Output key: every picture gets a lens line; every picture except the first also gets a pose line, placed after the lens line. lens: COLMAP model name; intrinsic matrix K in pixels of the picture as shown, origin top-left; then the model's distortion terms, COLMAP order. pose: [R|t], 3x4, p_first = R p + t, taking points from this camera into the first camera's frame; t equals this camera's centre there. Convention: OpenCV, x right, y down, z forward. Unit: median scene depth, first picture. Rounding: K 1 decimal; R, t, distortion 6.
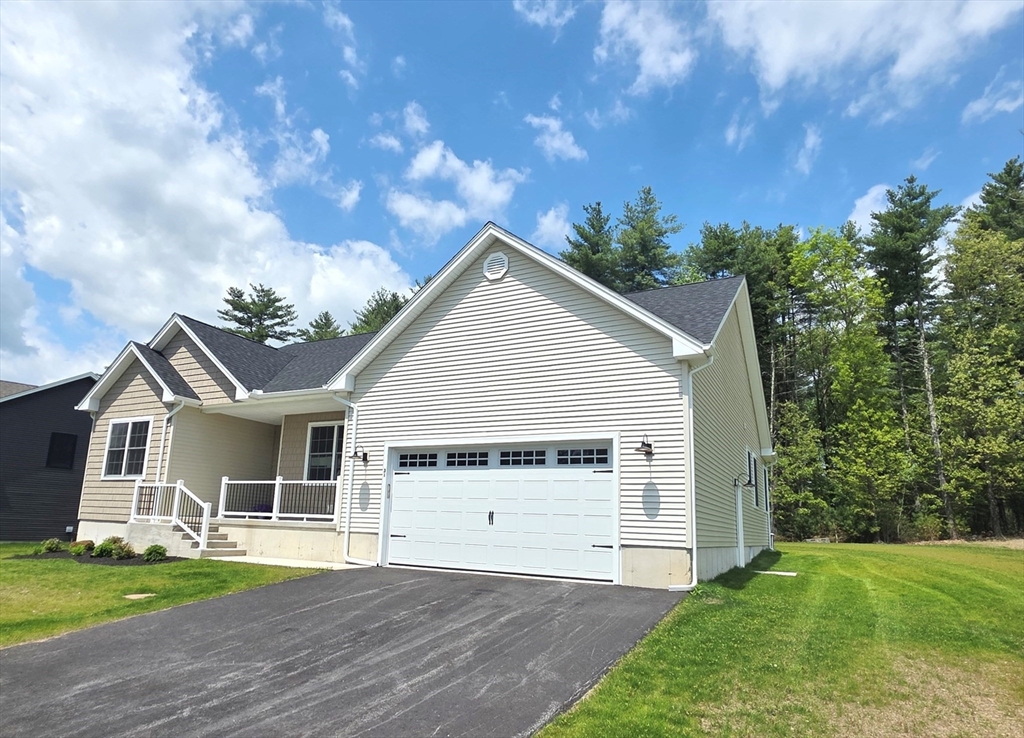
lens RADIAL K [[648.5, 0, 509.7], [0, 648.5, 409.7], [0, 0, 1]] dist [-0.000458, 0.000238]
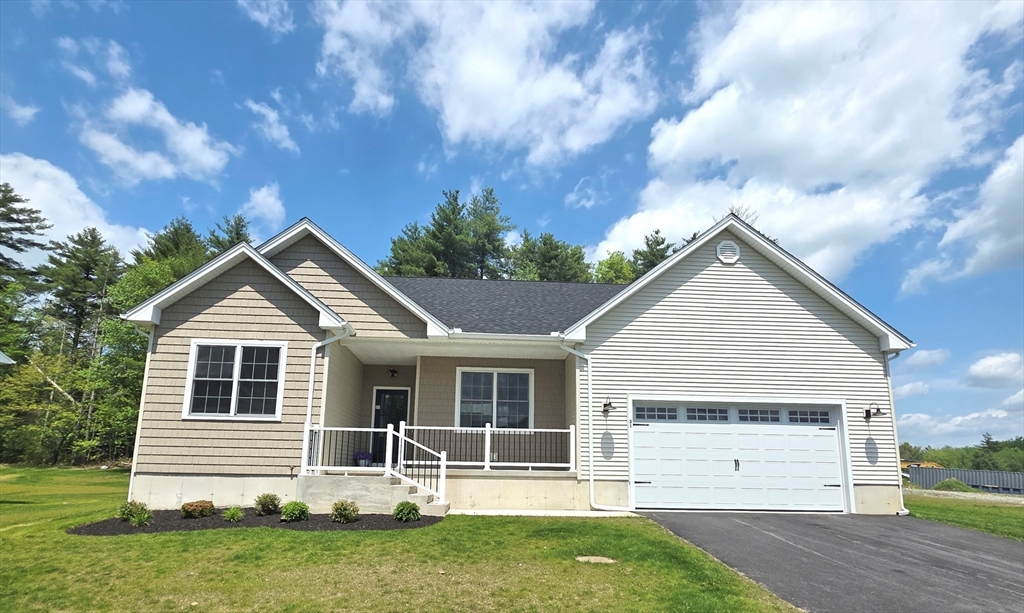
lens RADIAL K [[500.2, 0, 515.7], [0, 500.2, 390.5], [0, 0, 1]] dist [-0.006962, -0.000568]
pose [[0.846271, 0.062499, 0.529074, -0.750707], [-0.081696, 0.996573, 0.012951, 0.045565], [-0.526452, -0.054183, 0.848477, 0.387240]]
